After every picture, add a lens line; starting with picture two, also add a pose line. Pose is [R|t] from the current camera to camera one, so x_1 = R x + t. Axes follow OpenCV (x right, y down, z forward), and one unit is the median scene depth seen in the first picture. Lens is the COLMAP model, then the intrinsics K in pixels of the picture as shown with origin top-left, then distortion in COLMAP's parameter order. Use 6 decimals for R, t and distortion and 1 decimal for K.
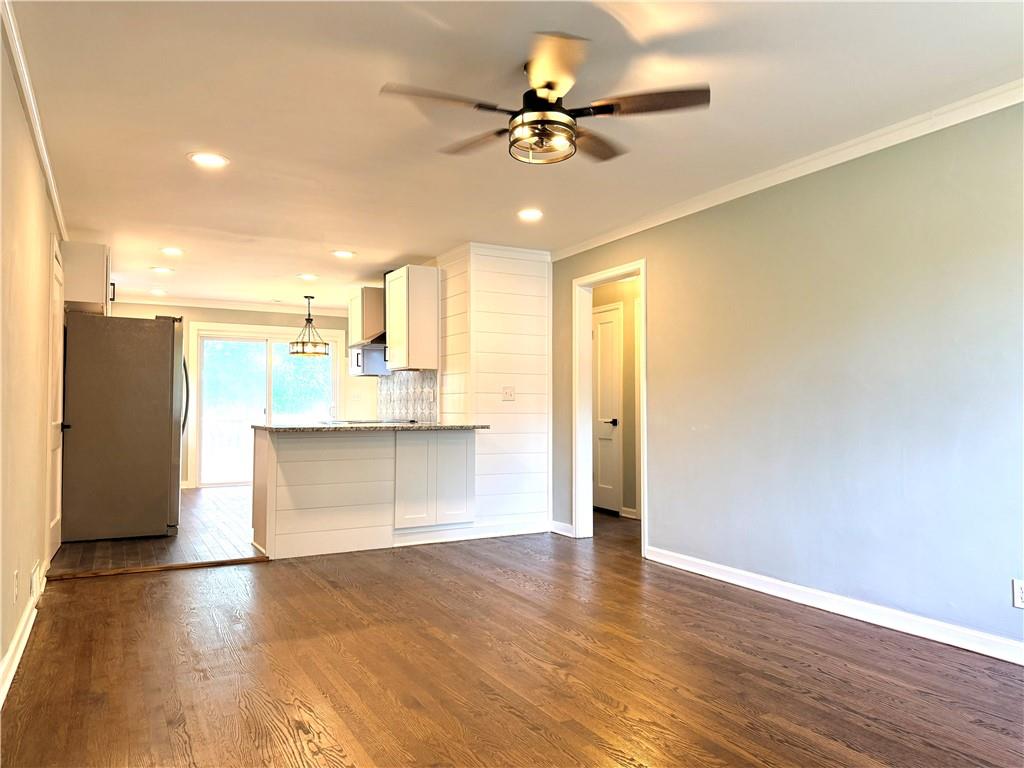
lens RADIAL K [[727.0, 0, 508.0], [0, 727.0, 381.6], [0, 0, 1]] dist [0.015305, -0.023885]
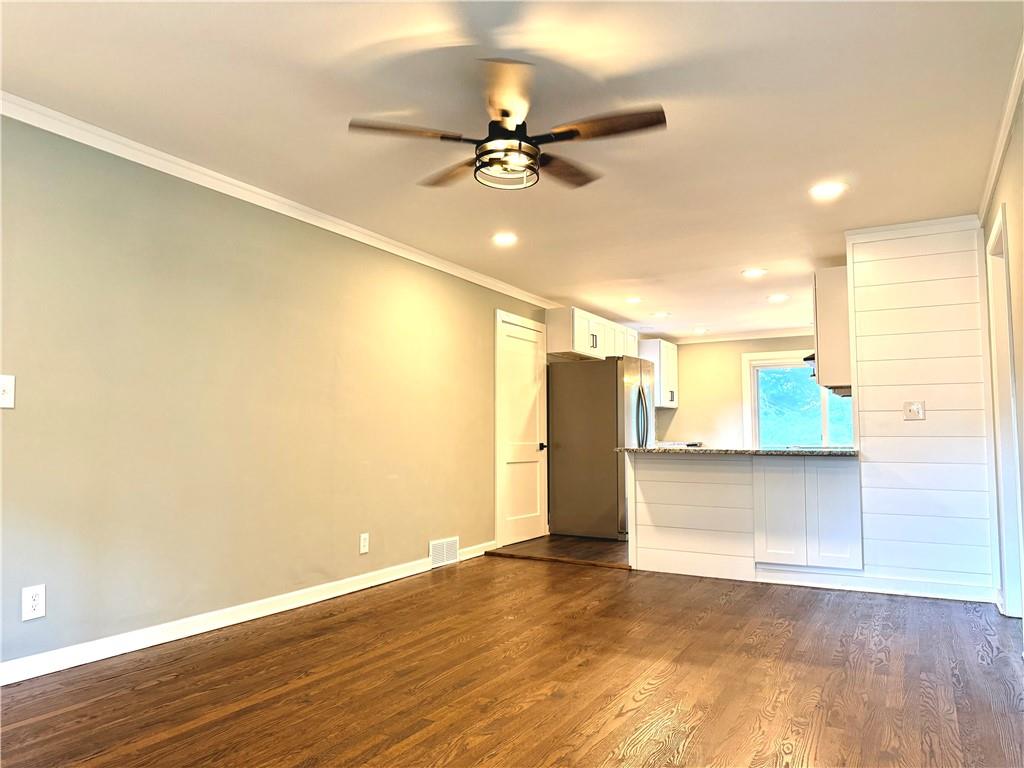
lens RADIAL K [[727.0, 0, 505.0], [0, 727.0, 384.4], [0, 0, 1]] dist [0.015305, -0.023885]
pose [[0.544902, -0.059857, -0.836361, 0.638460], [0.026255, 0.998178, -0.054332, 0.028545], [0.838089, 0.007647, 0.545480, 0.318926]]
